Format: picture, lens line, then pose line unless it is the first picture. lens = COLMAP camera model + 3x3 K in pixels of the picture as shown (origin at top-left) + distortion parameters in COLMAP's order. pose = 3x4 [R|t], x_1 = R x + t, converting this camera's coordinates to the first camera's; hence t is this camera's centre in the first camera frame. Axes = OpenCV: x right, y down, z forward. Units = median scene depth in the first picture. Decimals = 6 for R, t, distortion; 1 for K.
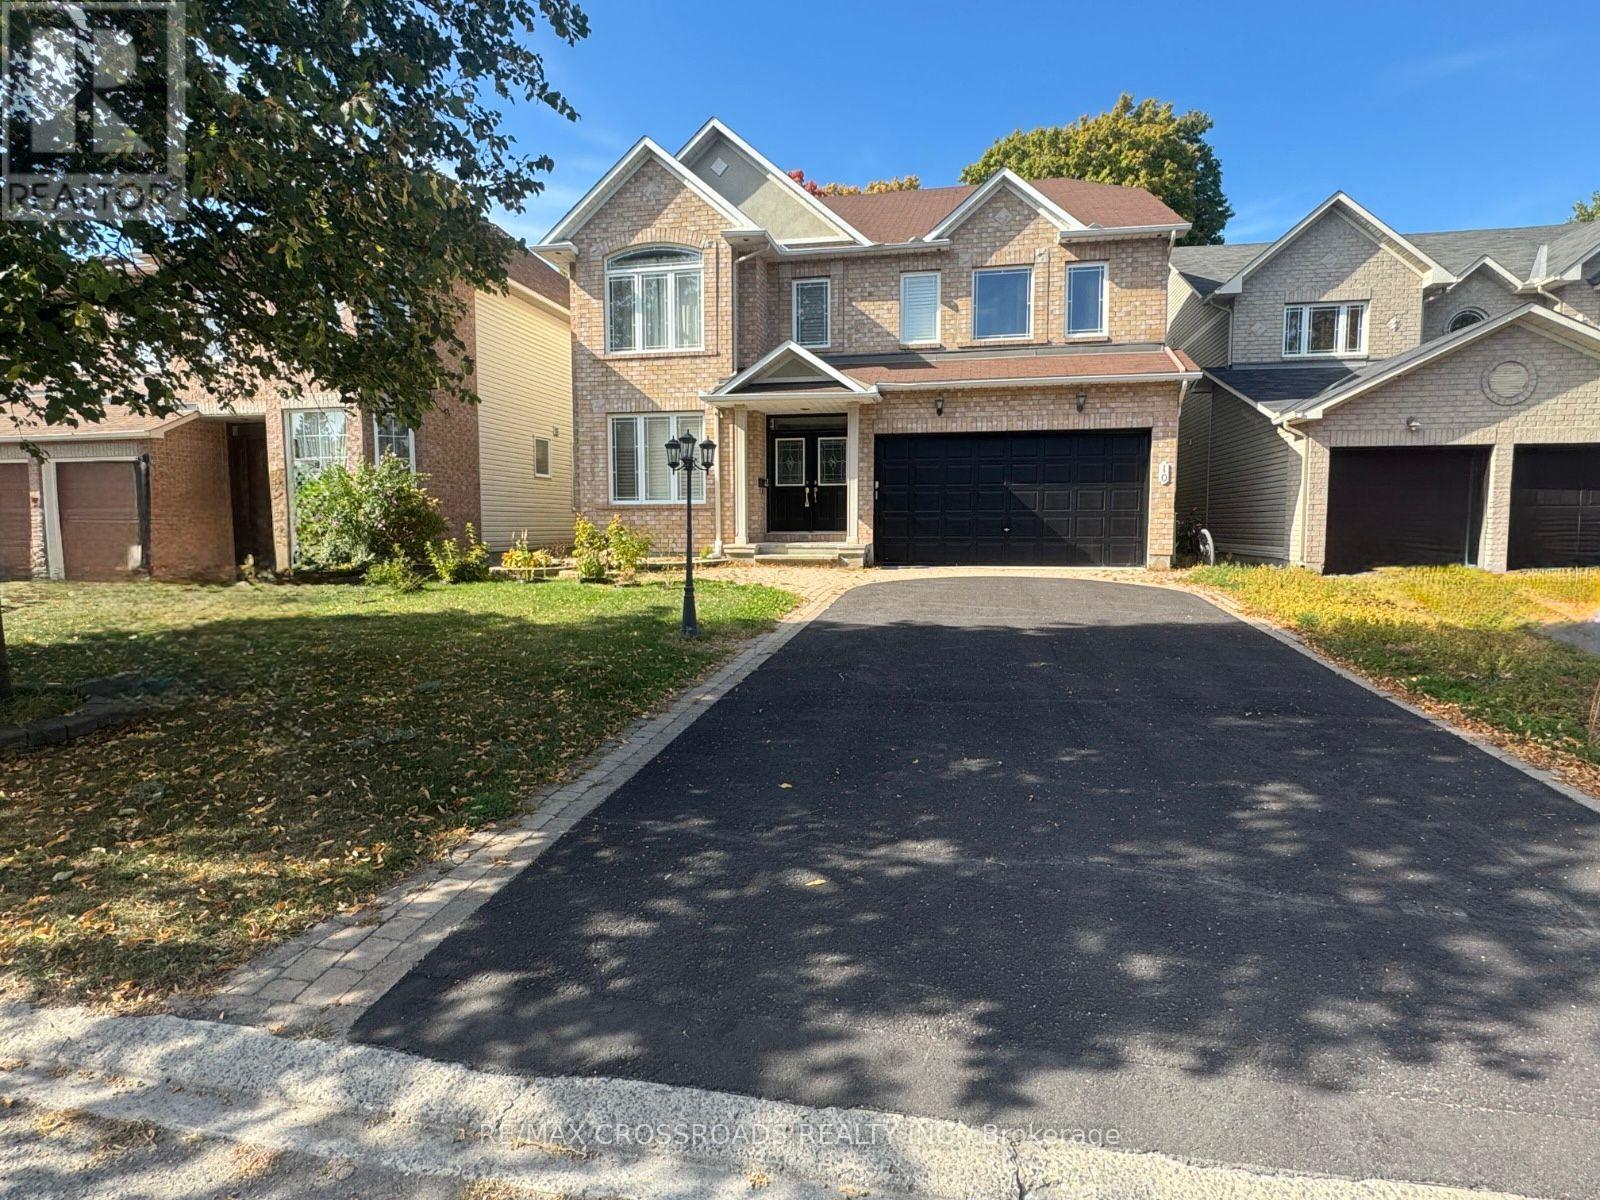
lens RADIAL K [[876.7, 0, 804.1], [0, 876.7, 600.1], [0, 0, 1]] dist [-0.006394, 0.008776]
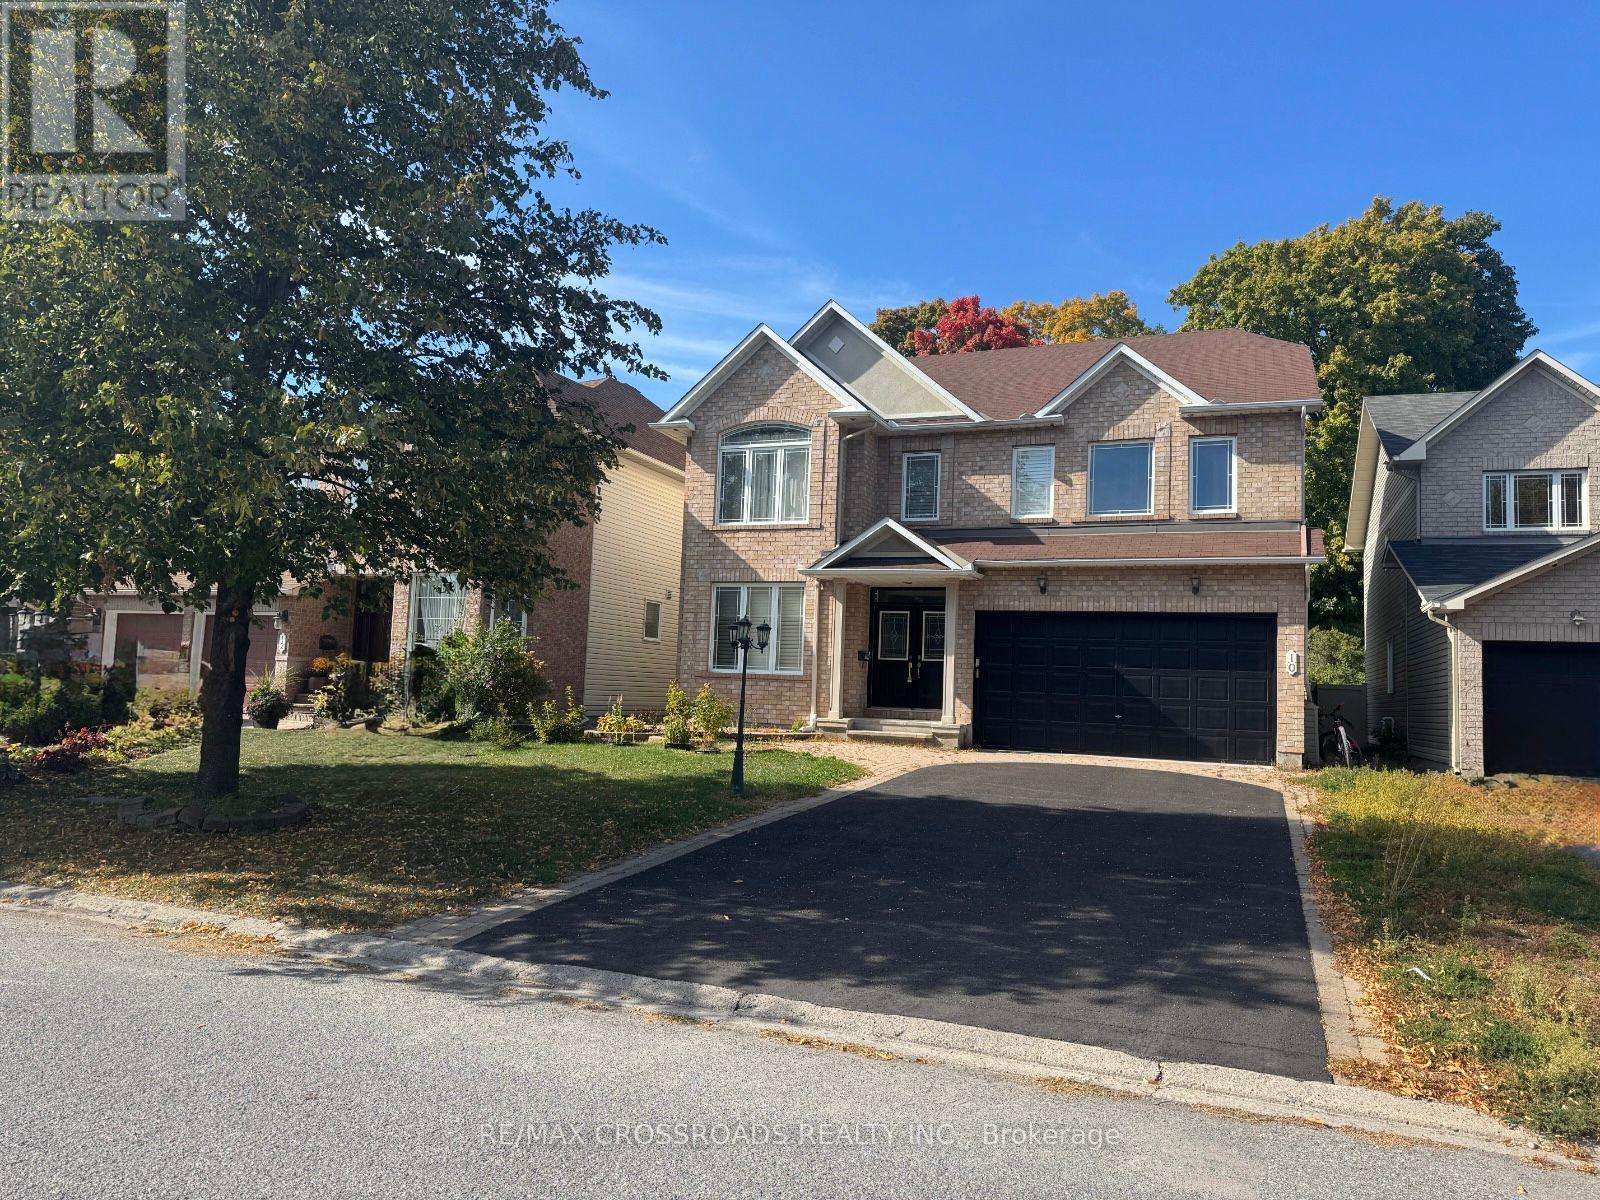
lens RADIAL K [[1147.8, 0, 801.8], [0, 1147.8, 599.0], [0, 0, 1]] dist [0.075466, -0.016255]
pose [[0.982689, 0.025167, -0.183547, 0.124476], [-0.056184, 0.984556, -0.165807, 0.019354], [0.176540, 0.173249, 0.968926, -0.266721]]
